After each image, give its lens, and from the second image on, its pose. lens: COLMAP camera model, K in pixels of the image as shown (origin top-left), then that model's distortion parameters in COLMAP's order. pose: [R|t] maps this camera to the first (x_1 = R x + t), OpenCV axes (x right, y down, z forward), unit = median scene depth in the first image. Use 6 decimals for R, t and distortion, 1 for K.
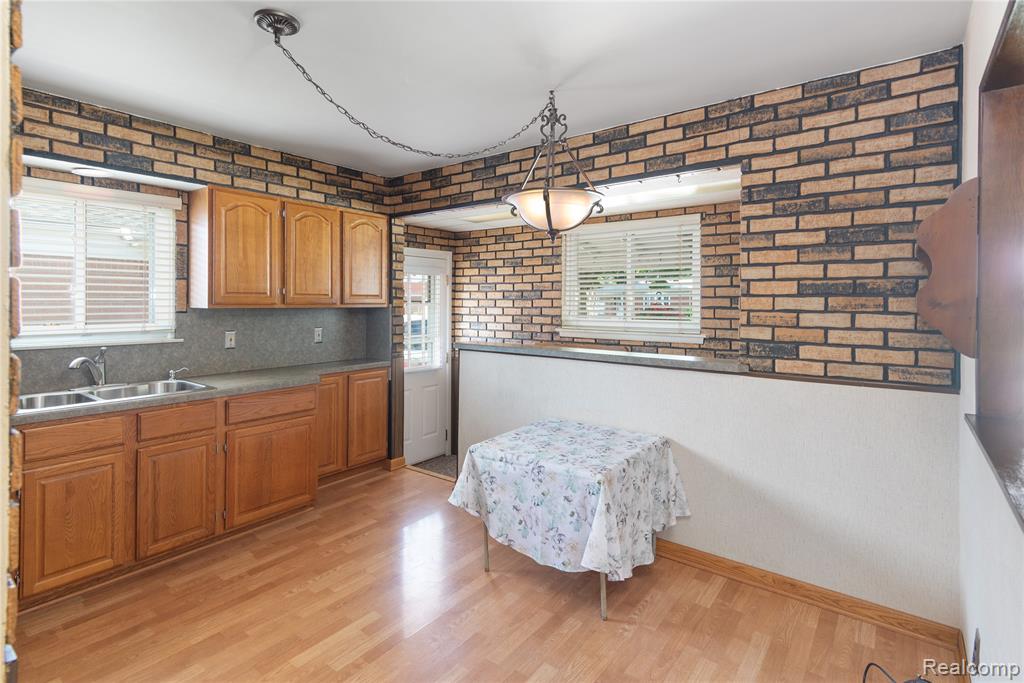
lens RADIAL K [[506.4, 0, 510.4], [0, 506.4, 302.8], [0, 0, 1]] dist [0.017003, -0.000310]
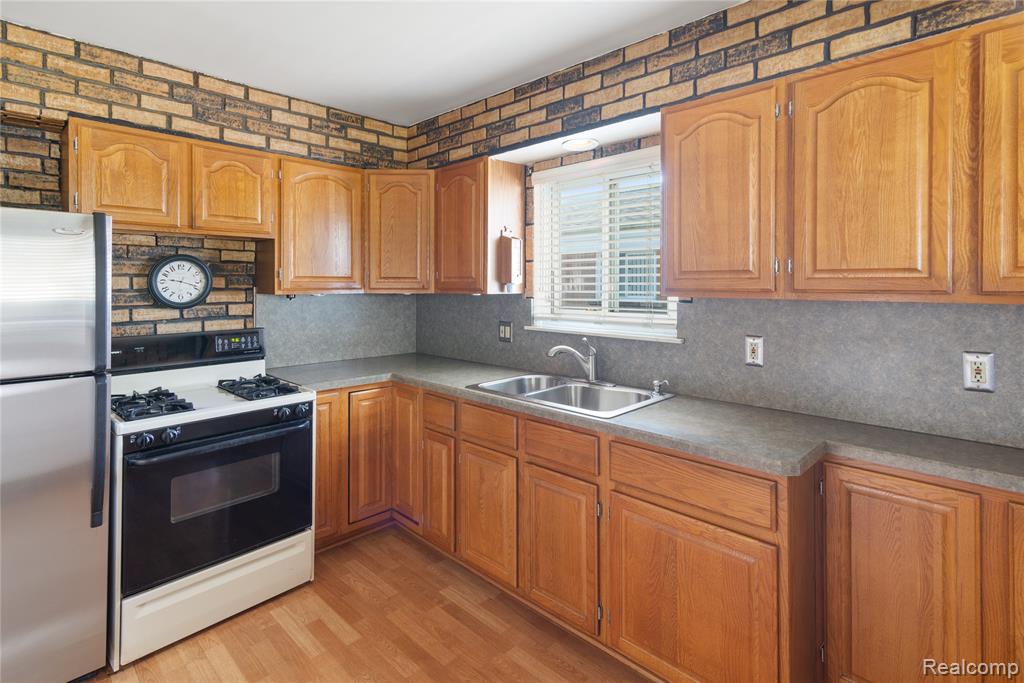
lens RADIAL K [[511.4, 0, 508.8], [0, 511.4, 284.7], [0, 0, 1]] dist [0.015050, 0.000060]
pose [[-0.128705, -0.002833, -0.991679, 0.082175], [-0.004302, 0.999988, -0.002299, -0.002069], [0.991674, 0.003970, -0.128716, 0.799116]]
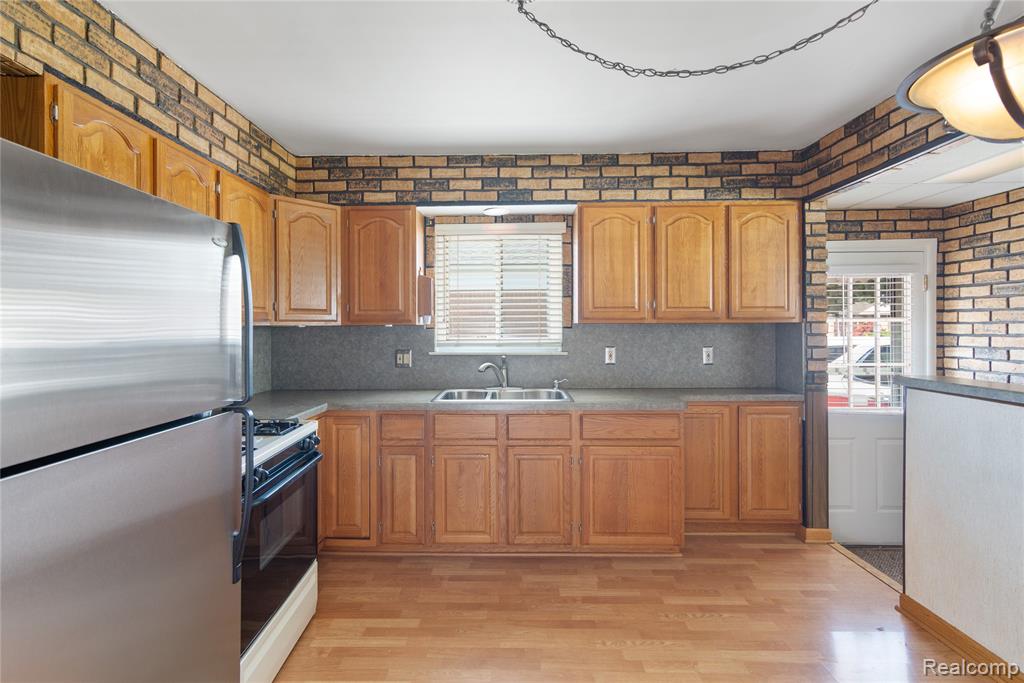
lens RADIAL K [[496.1, 0, 502.9], [0, 496.1, 327.2], [0, 0, 1]] dist [0.016418, -0.000141]
pose [[0.590739, -0.005786, -0.806842, 0.114360], [0.004560, 0.999982, -0.003833, 0.019963], [0.806850, -0.001414, 0.590755, 0.254299]]
